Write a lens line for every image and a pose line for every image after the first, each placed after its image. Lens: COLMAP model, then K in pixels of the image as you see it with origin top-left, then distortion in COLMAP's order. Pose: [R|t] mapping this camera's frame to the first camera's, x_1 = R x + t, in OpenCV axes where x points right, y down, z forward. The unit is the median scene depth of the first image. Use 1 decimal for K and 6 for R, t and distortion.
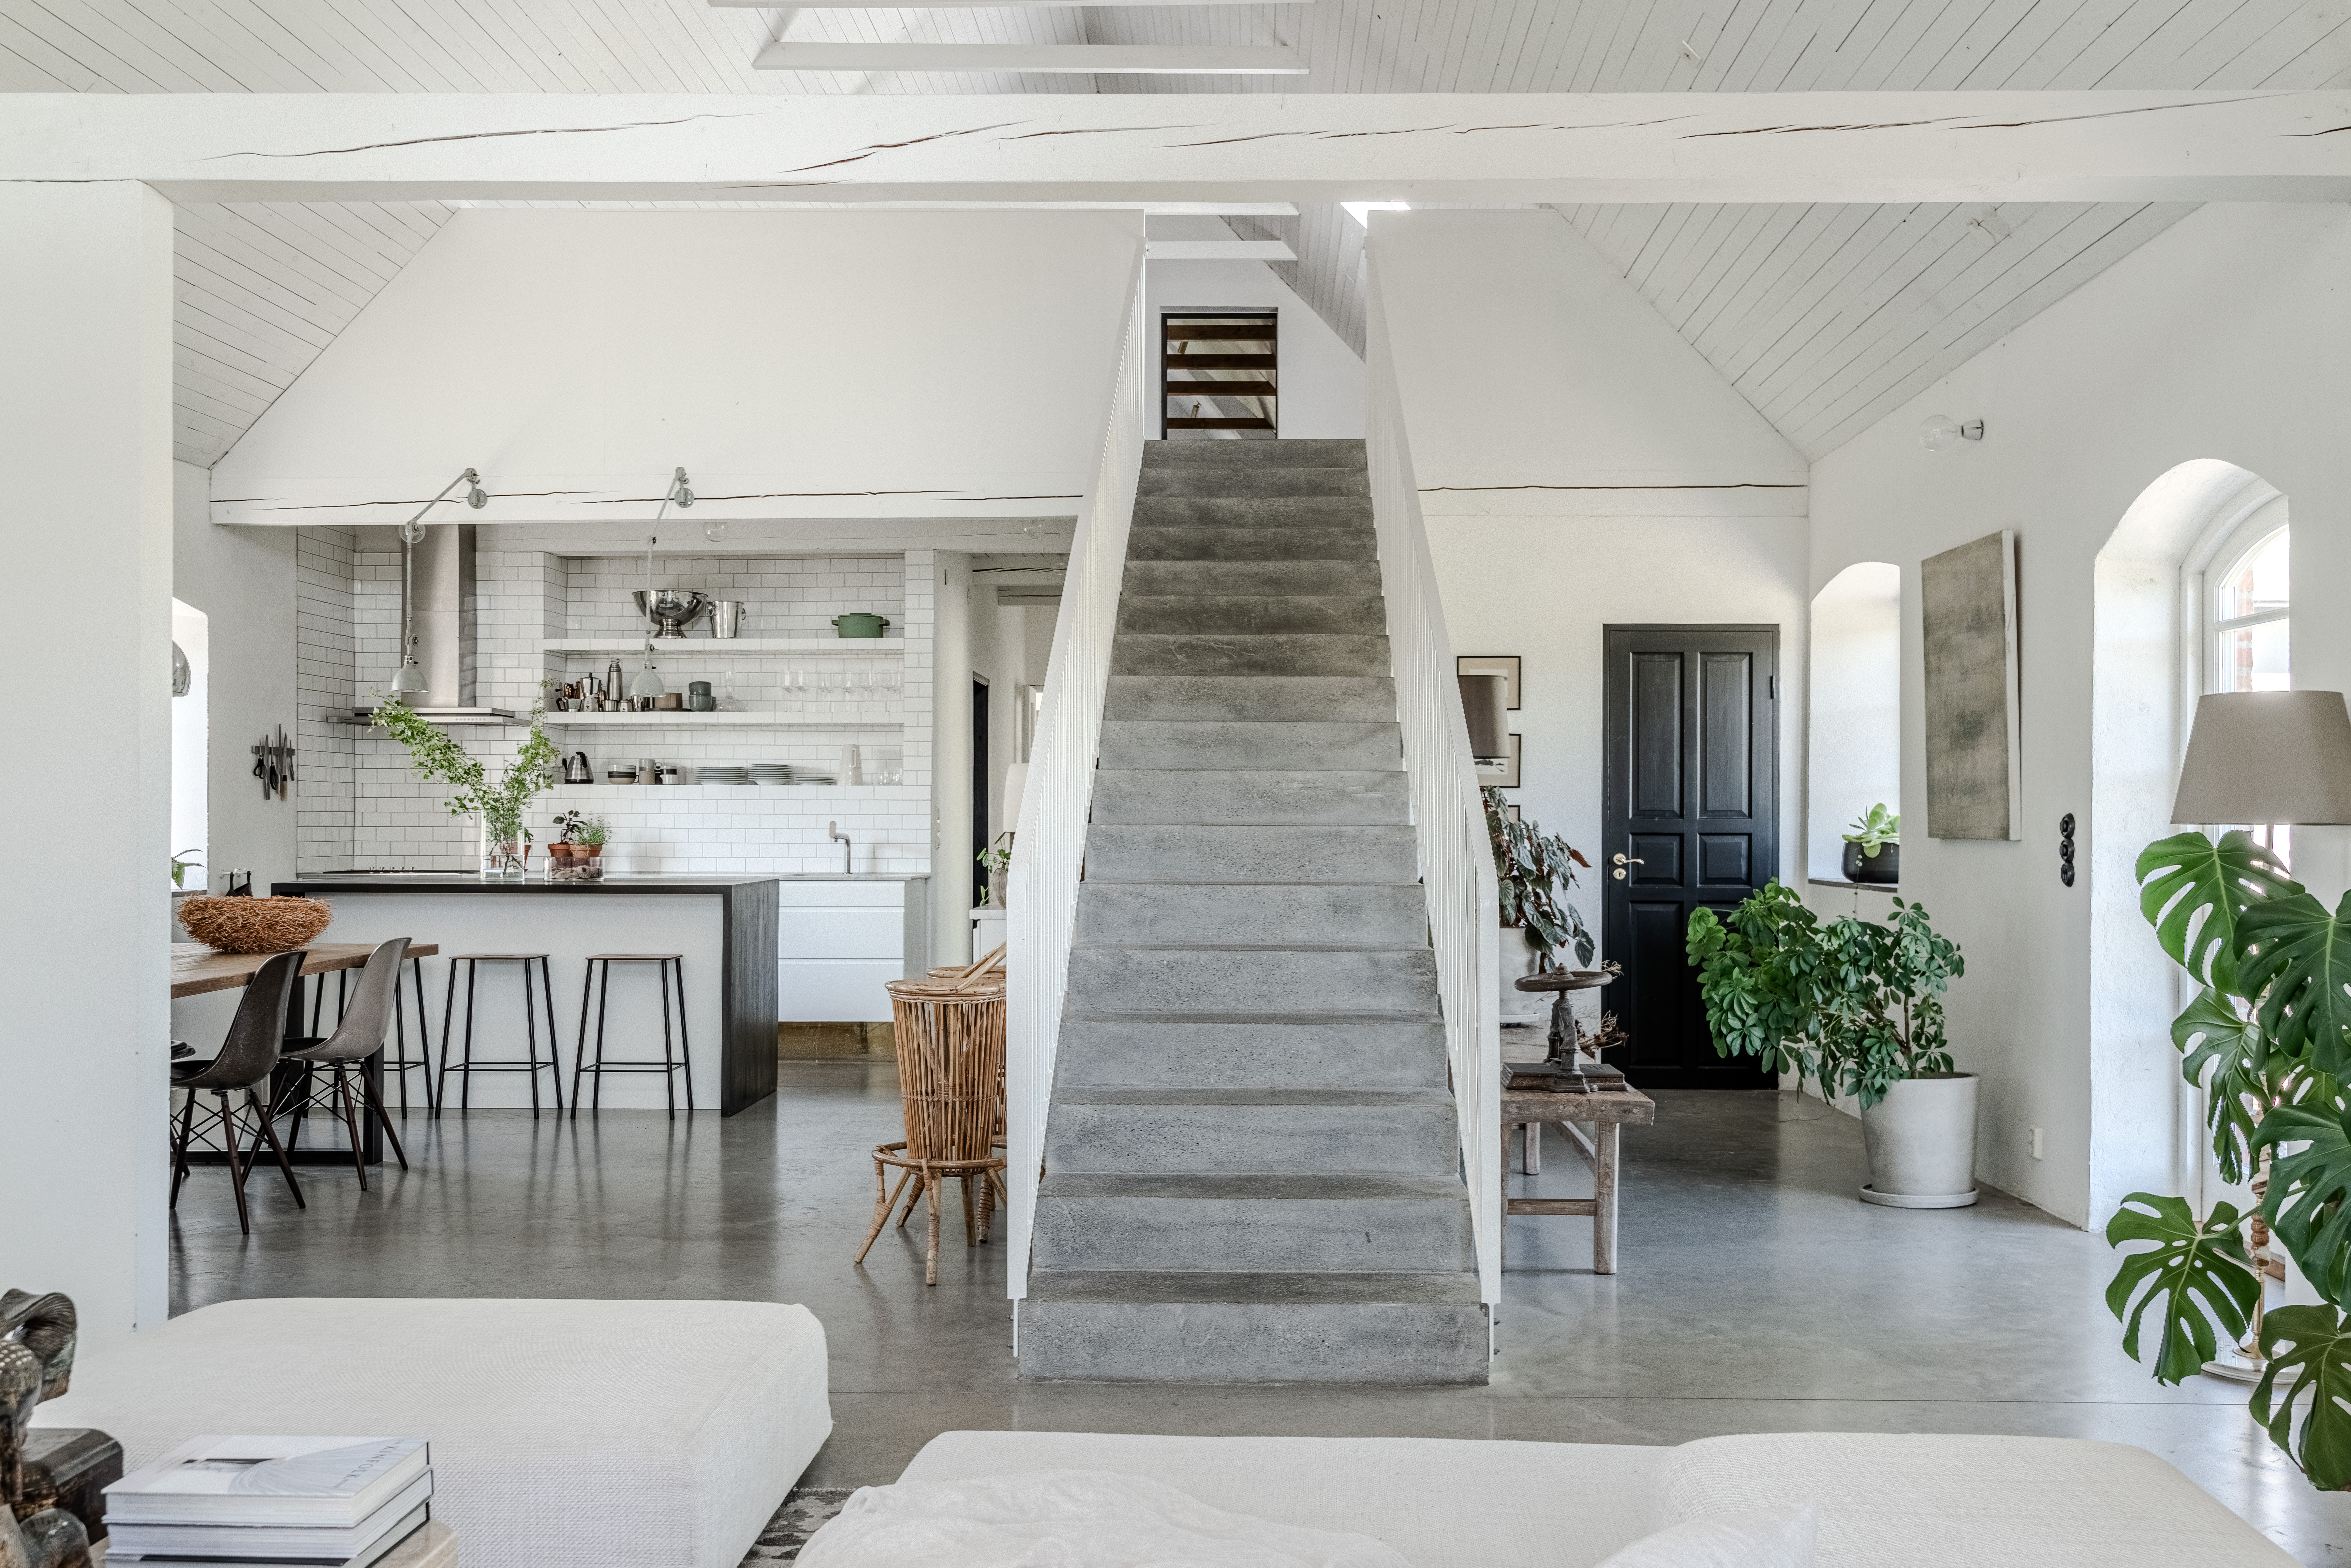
lens RADIAL K [[1925.9, 0, 1146.7], [0, 1925.9, 817.9], [0, 0, 1]] dist [0.005385, -0.008826]
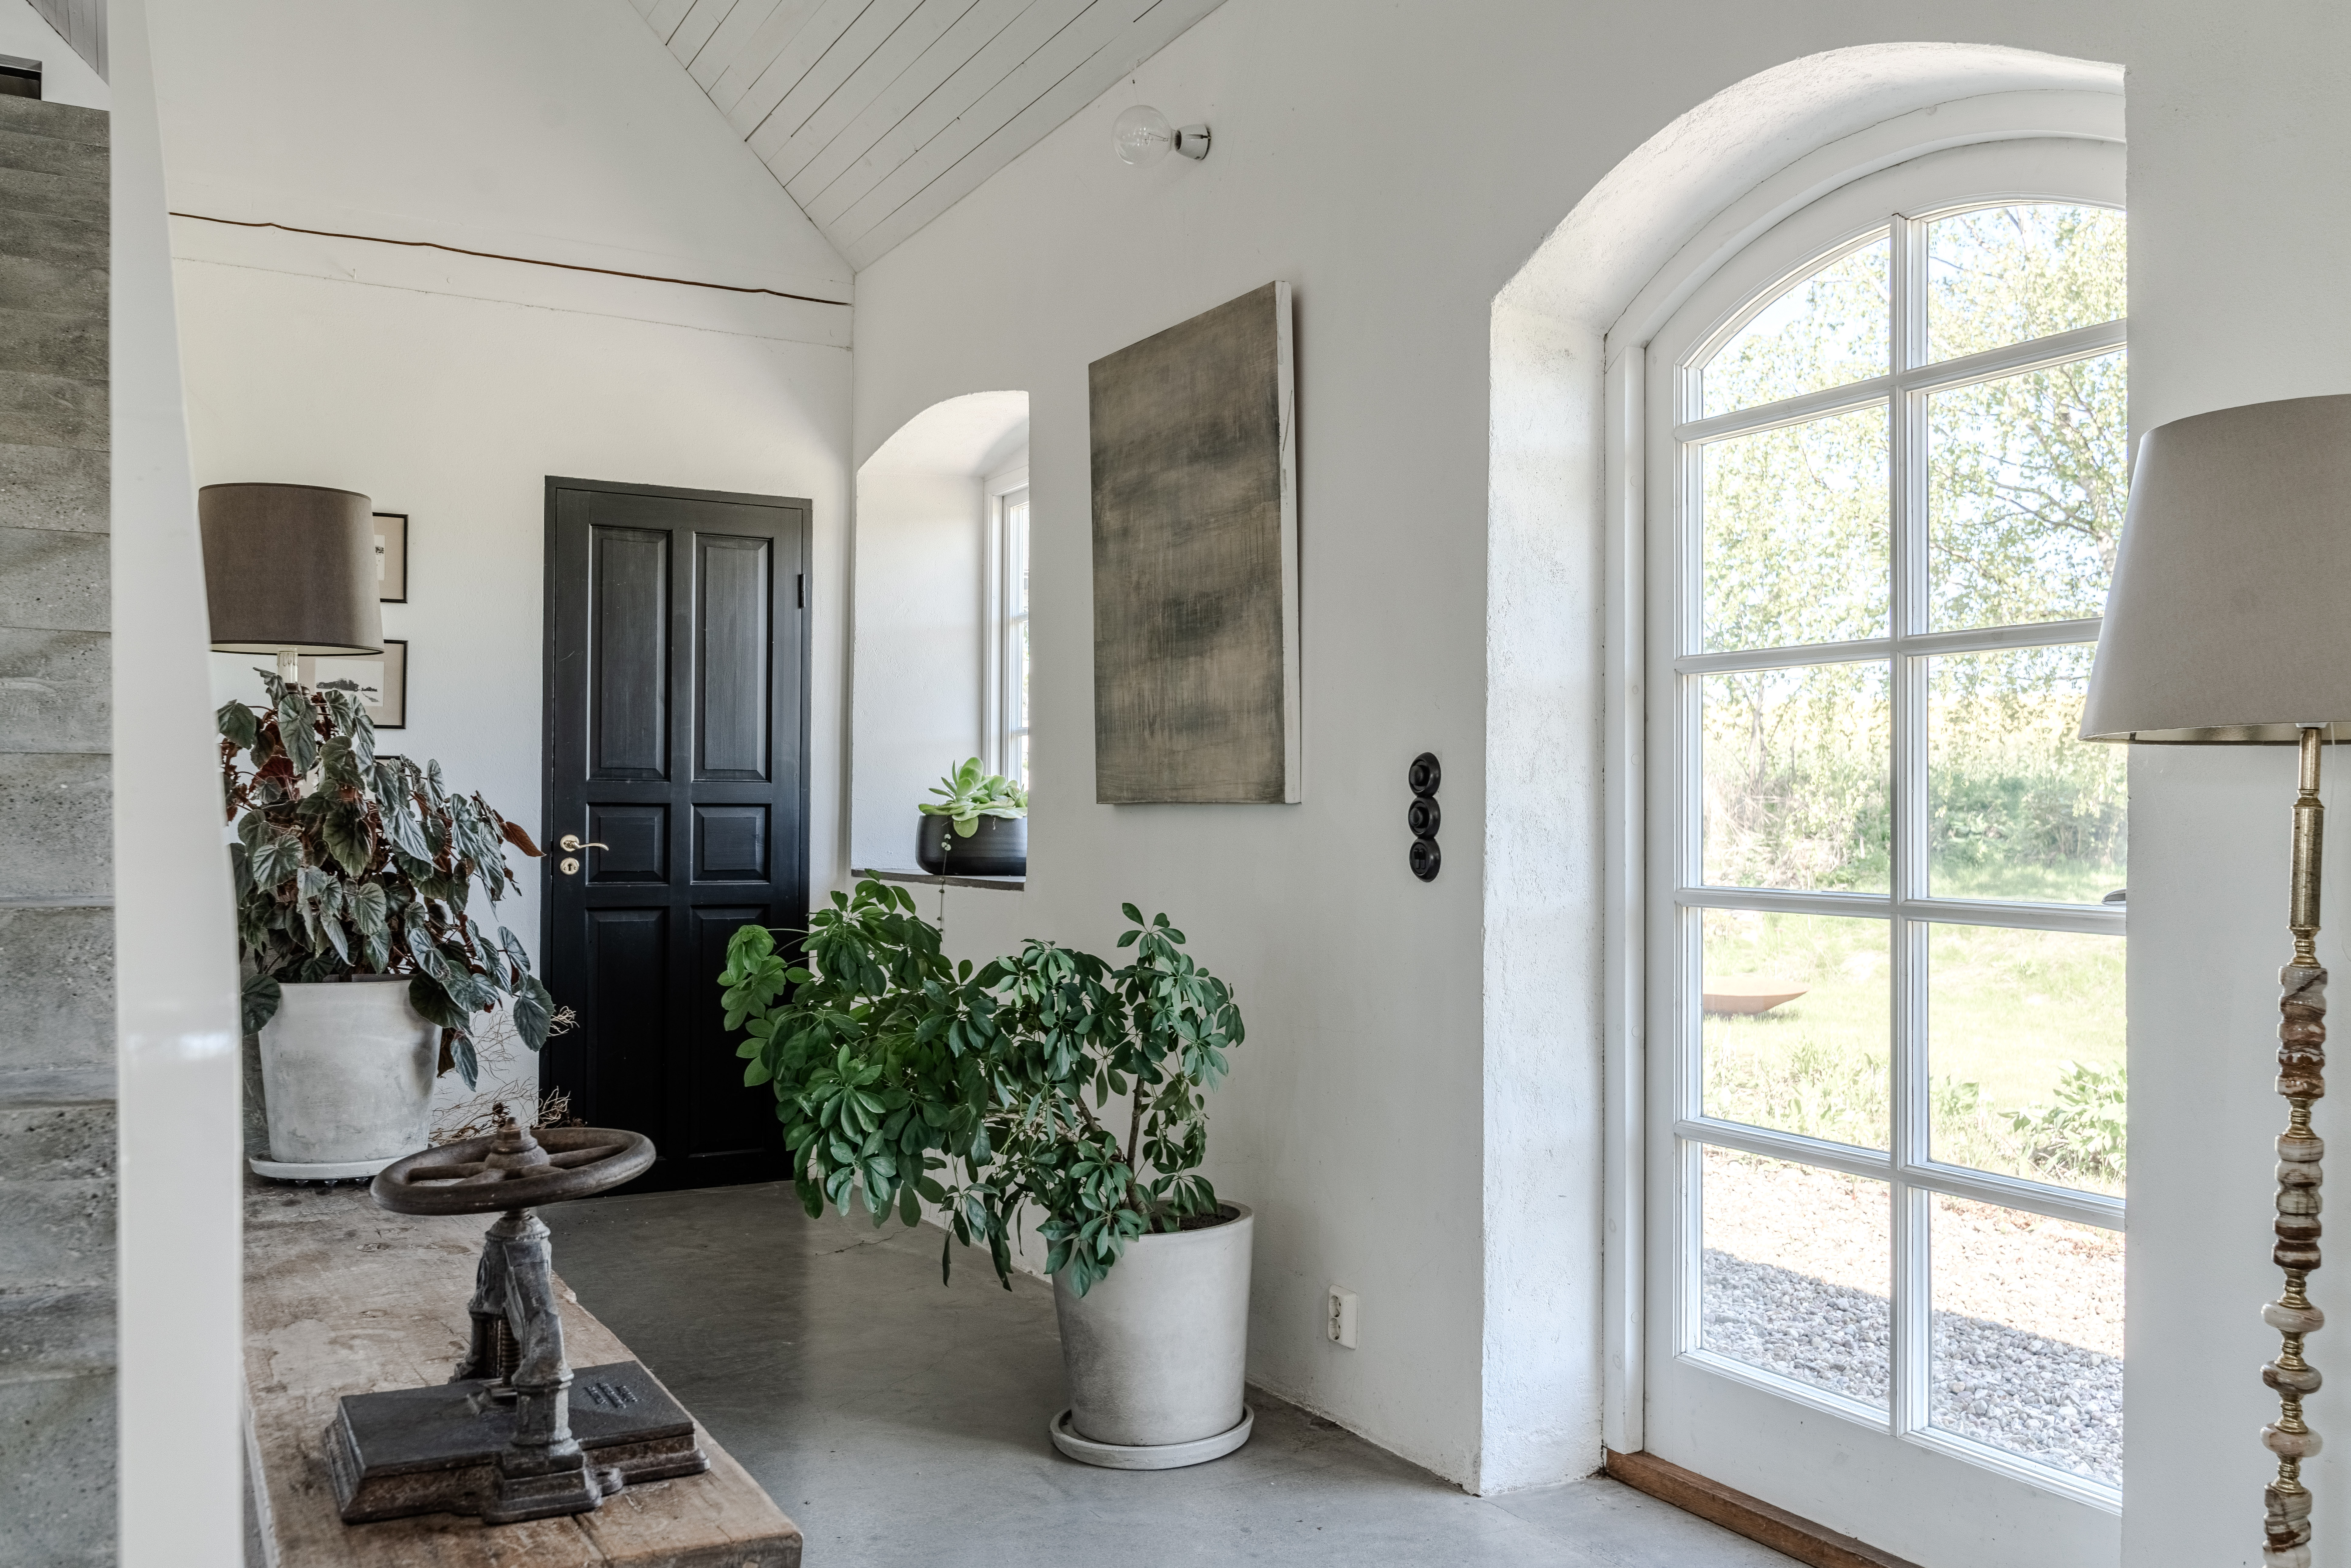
lens RADIAL K [[1750.9, 0, 1181.7], [0, 1750.9, 807.9], [0, 0, 1]] dist [0.003253, -0.002750]
pose [[0.821746, 0.006629, 0.569815, 0.103095], [-0.005571, 0.999978, -0.003599, 0.013766], [-0.569826, -0.000217, 0.821765, 0.519407]]
